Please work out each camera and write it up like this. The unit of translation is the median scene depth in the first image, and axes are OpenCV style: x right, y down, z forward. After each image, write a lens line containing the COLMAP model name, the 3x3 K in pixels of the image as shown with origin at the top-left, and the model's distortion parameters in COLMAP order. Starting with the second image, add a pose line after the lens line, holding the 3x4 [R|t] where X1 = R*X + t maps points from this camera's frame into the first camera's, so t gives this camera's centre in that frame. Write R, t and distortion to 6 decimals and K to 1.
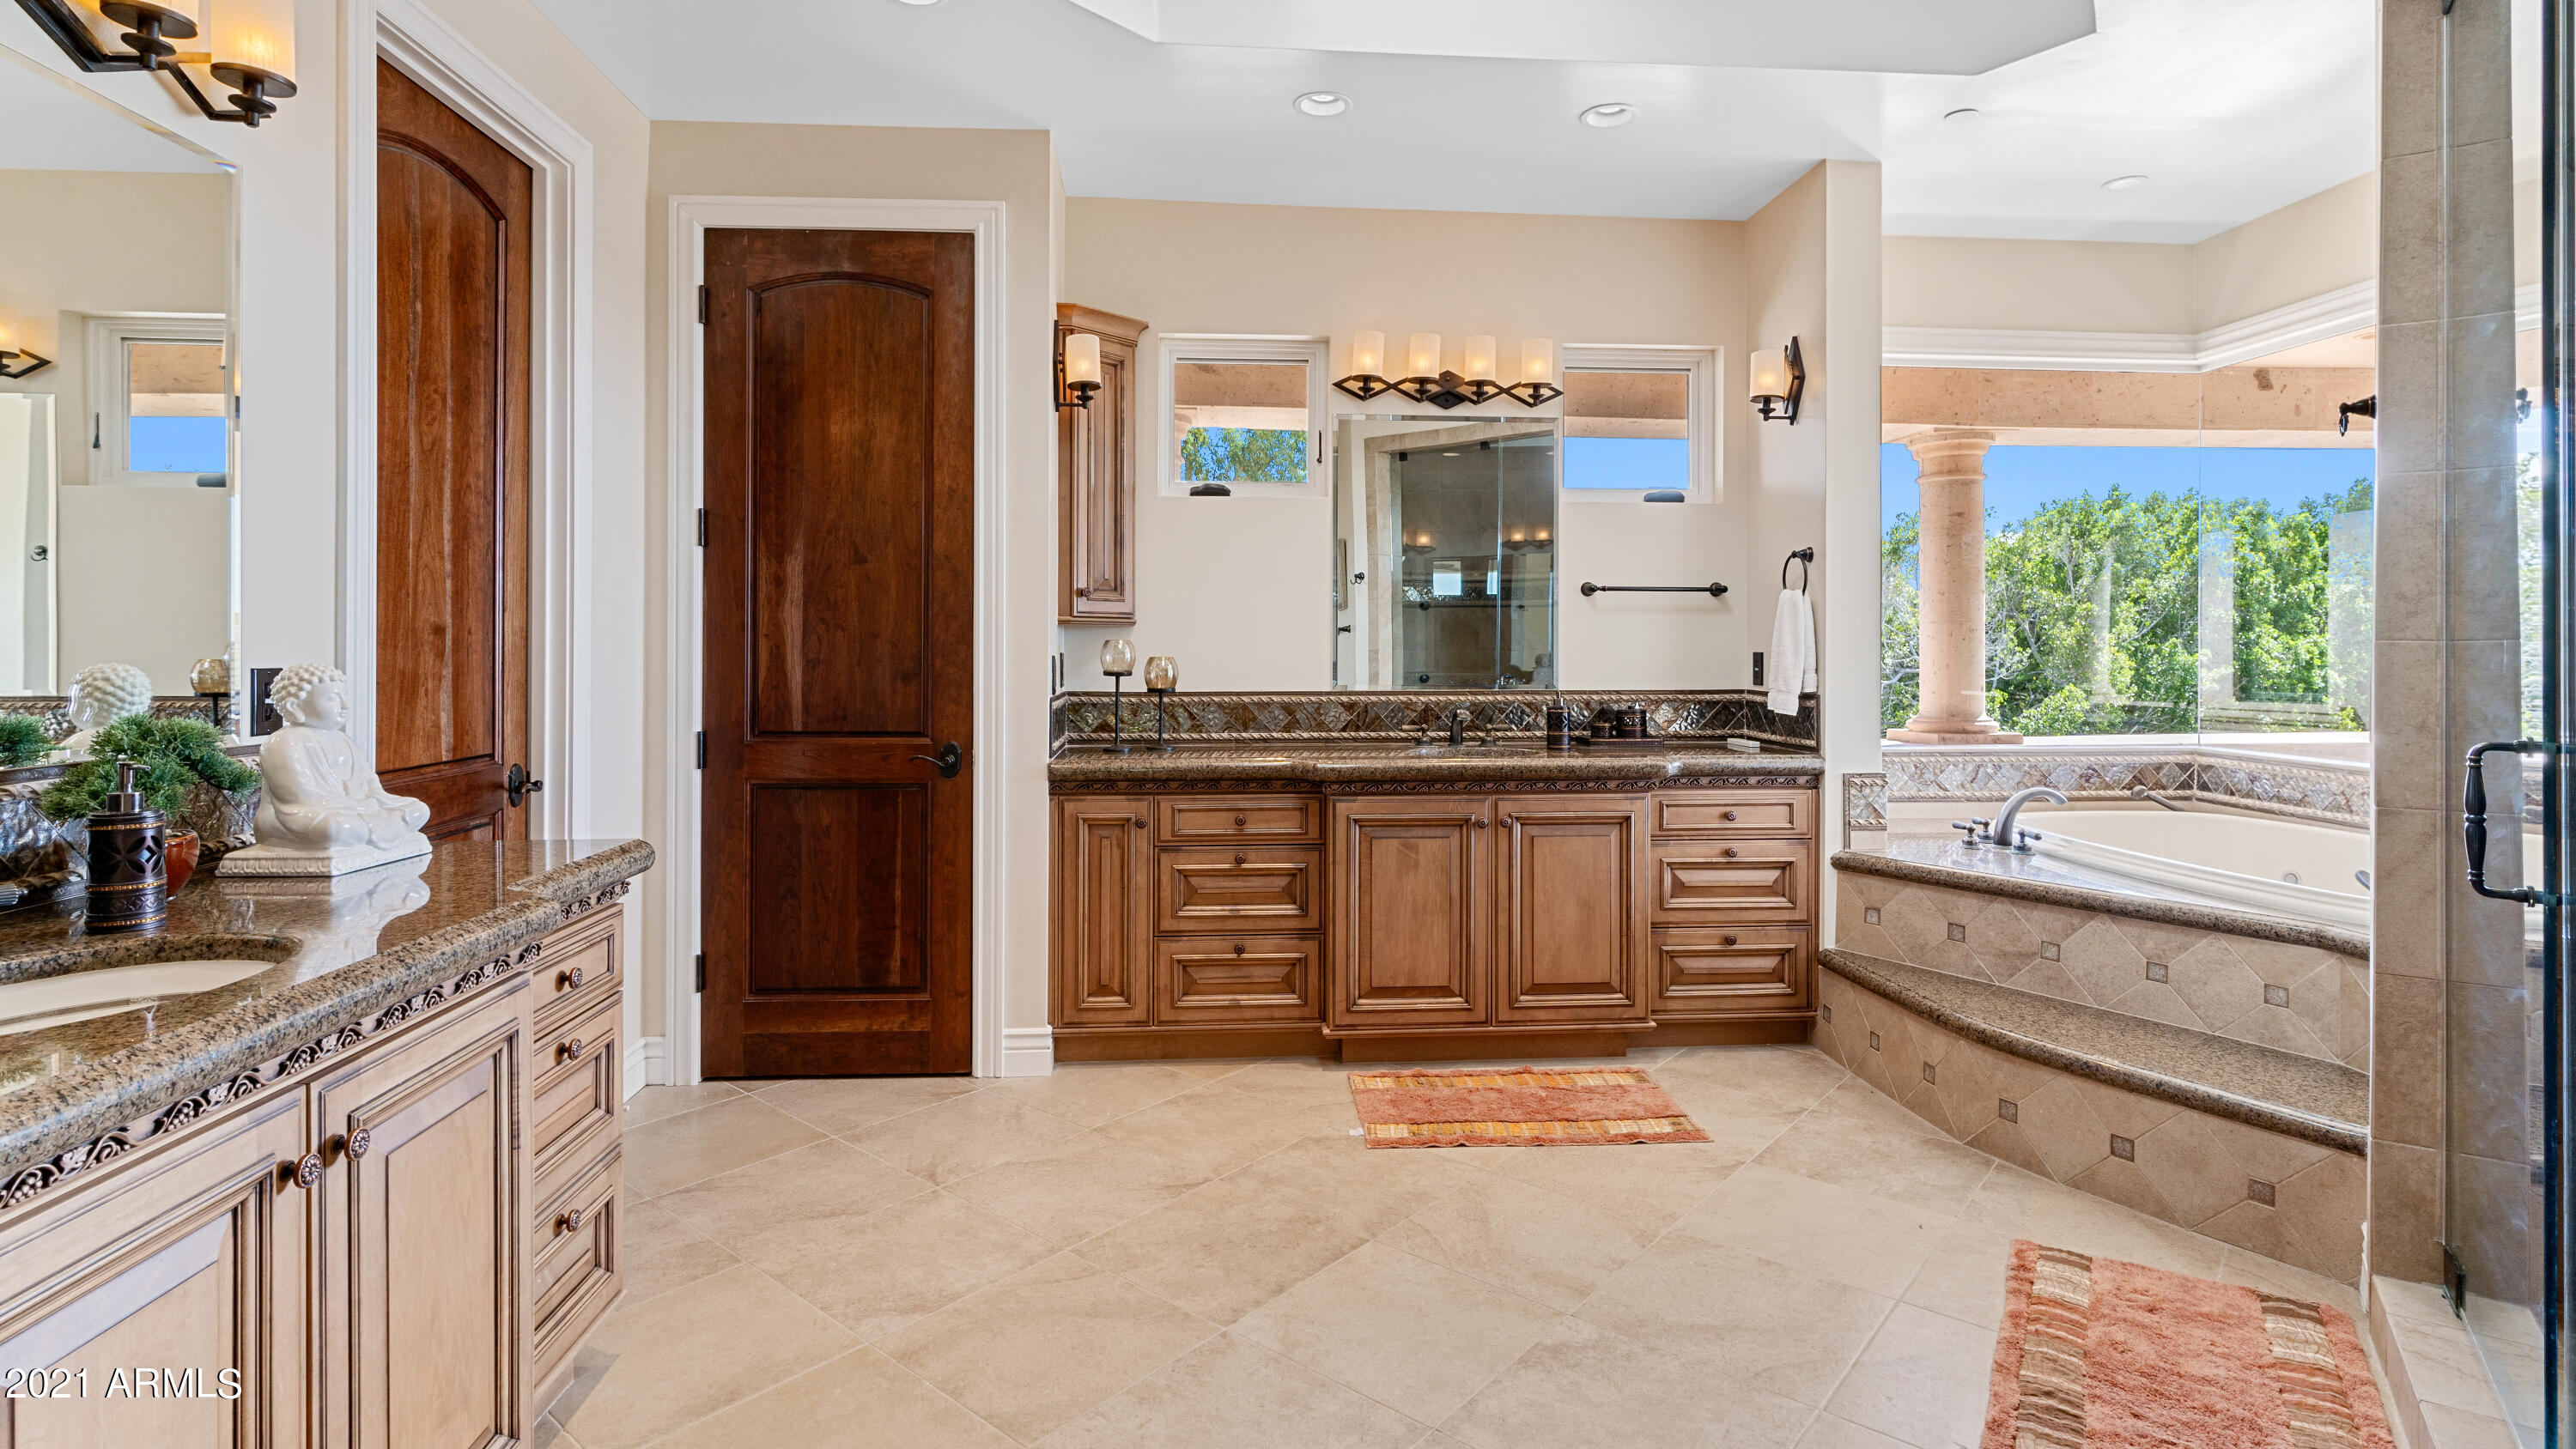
lens RADIAL K [[1232.4, 0, 1274.2], [0, 1232.4, 642.7], [0, 0, 1]] dist [0.000176, 0.000676]
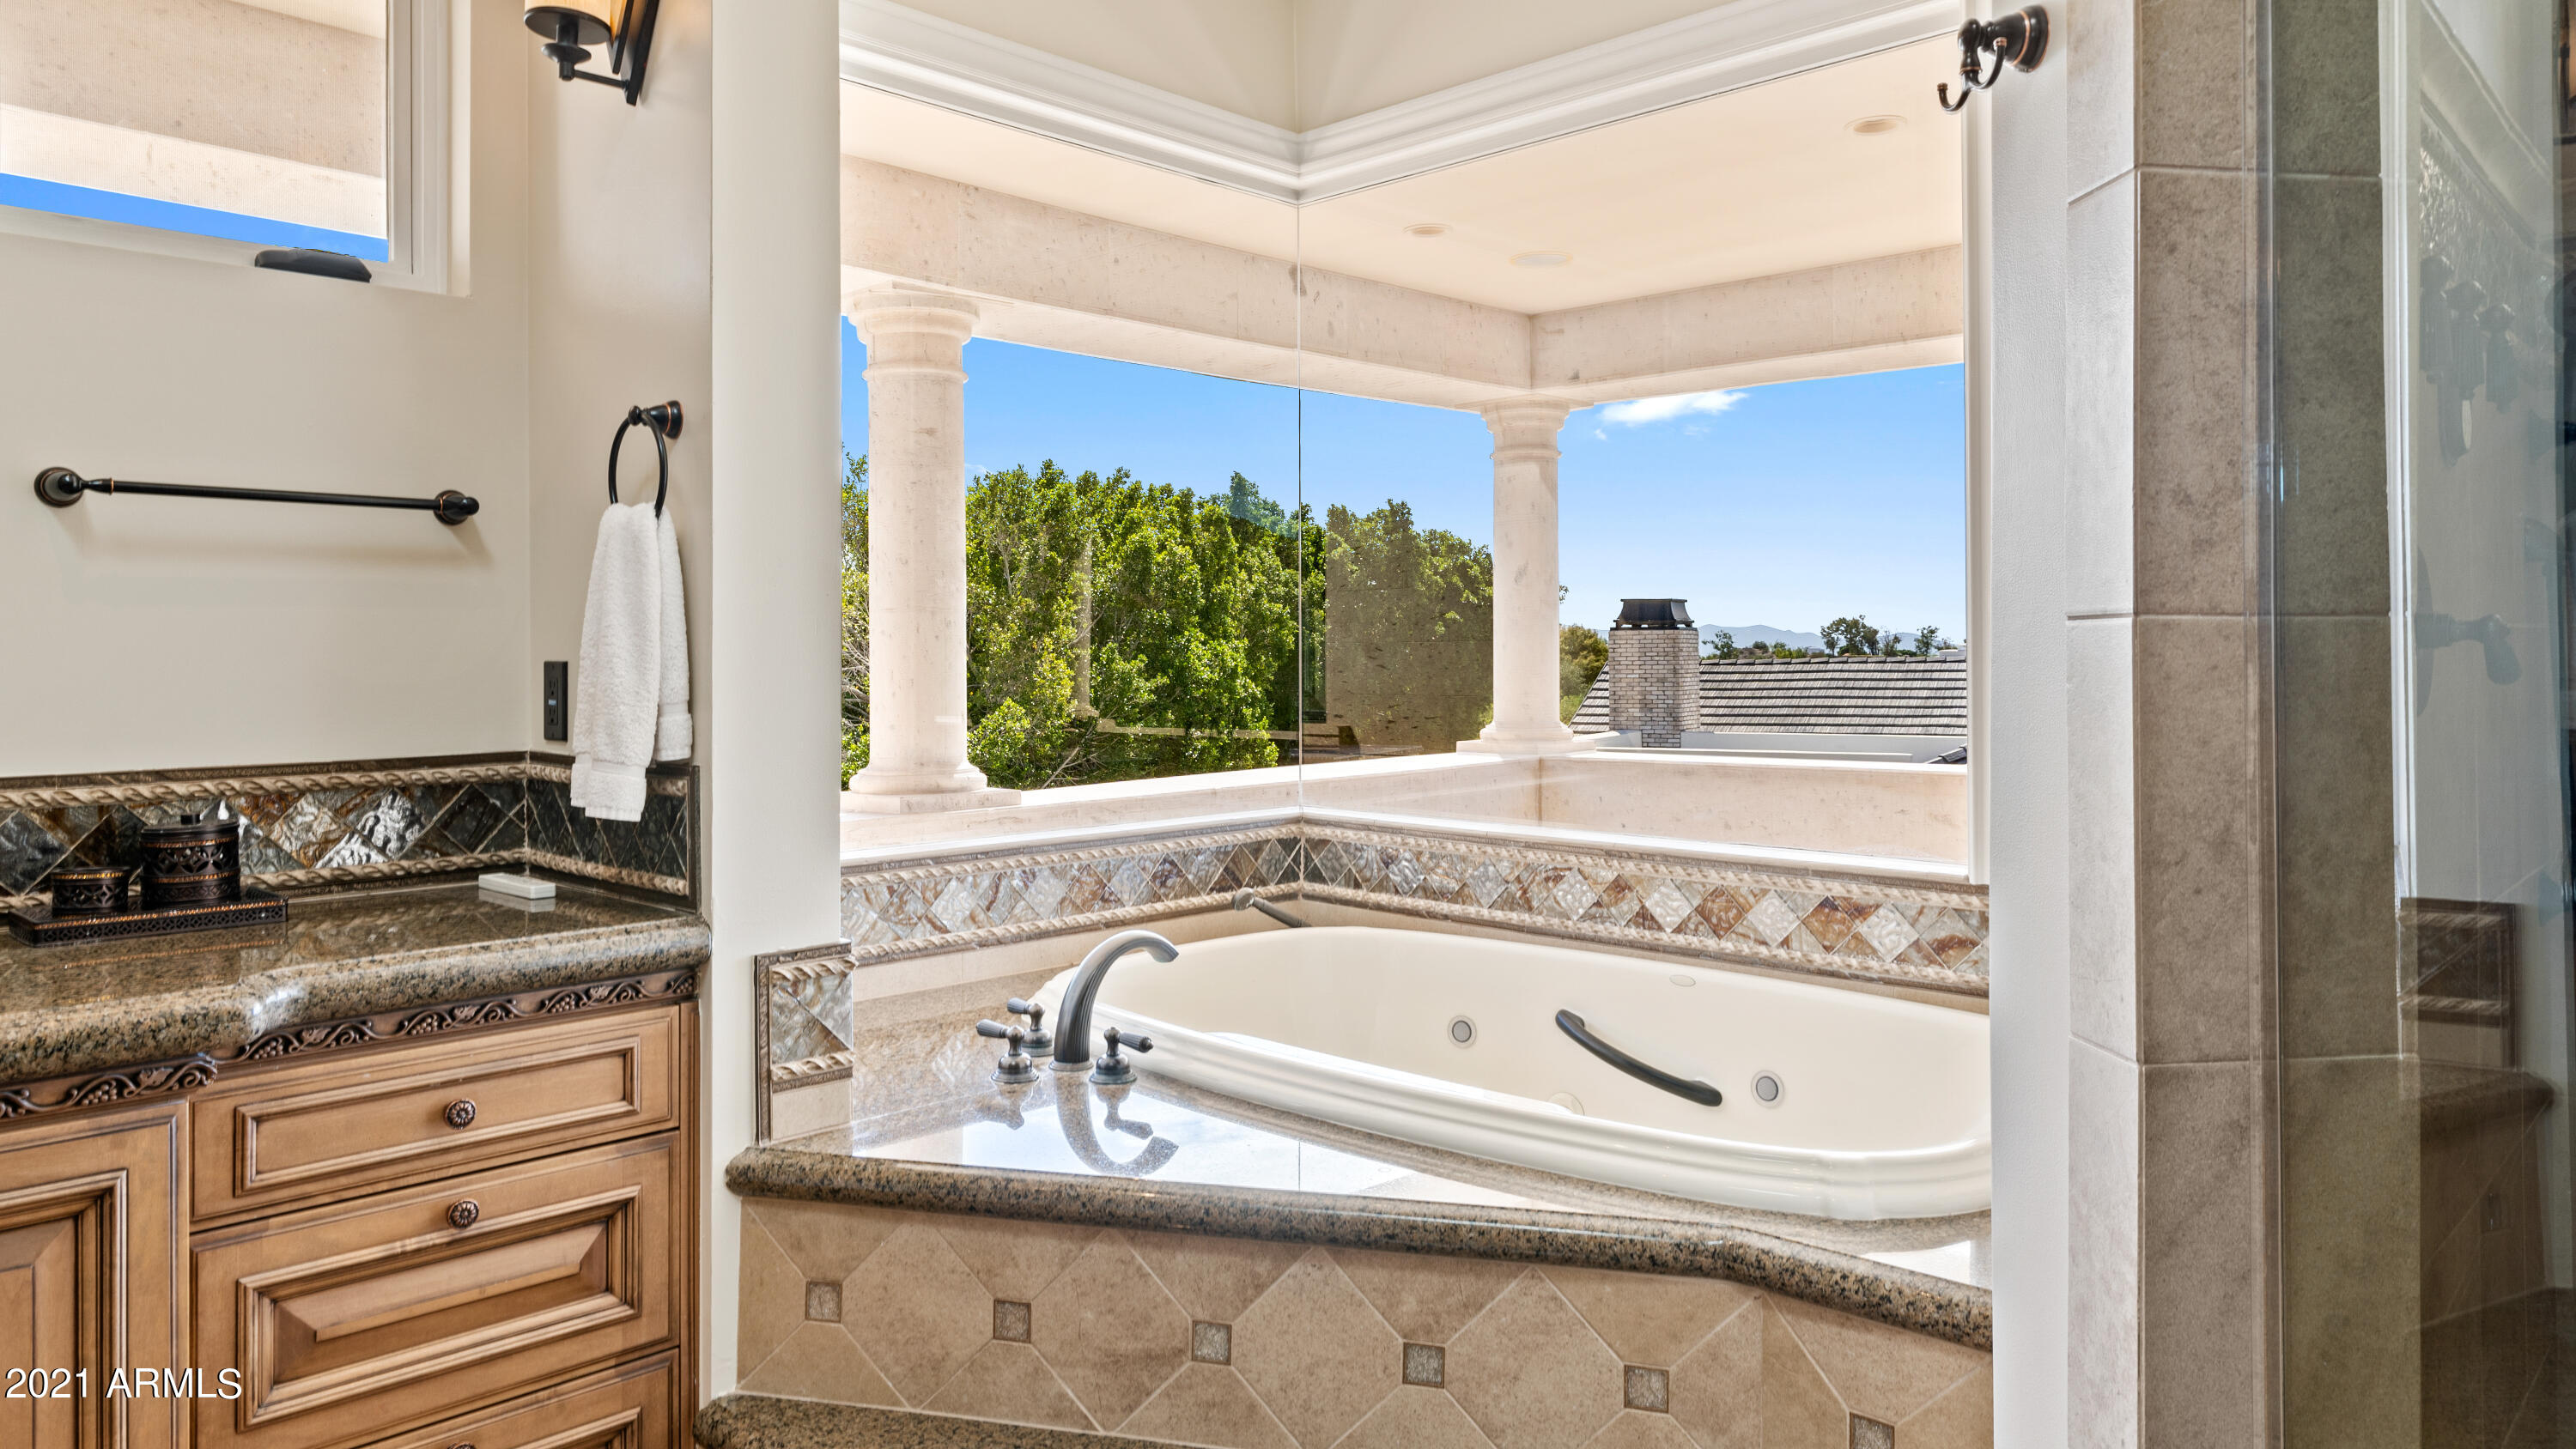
lens RADIAL K [[1680.8, 0, 1299.5], [0, 1680.8, 641.1], [0, 0, 1]] dist [-0.001312, -0.003831]
pose [[0.730481, -0.000904, 0.682932, 0.207556], [0.004271, 0.999986, -0.003246, 0.004044], [-0.682920, 0.005288, 0.730474, 0.456197]]
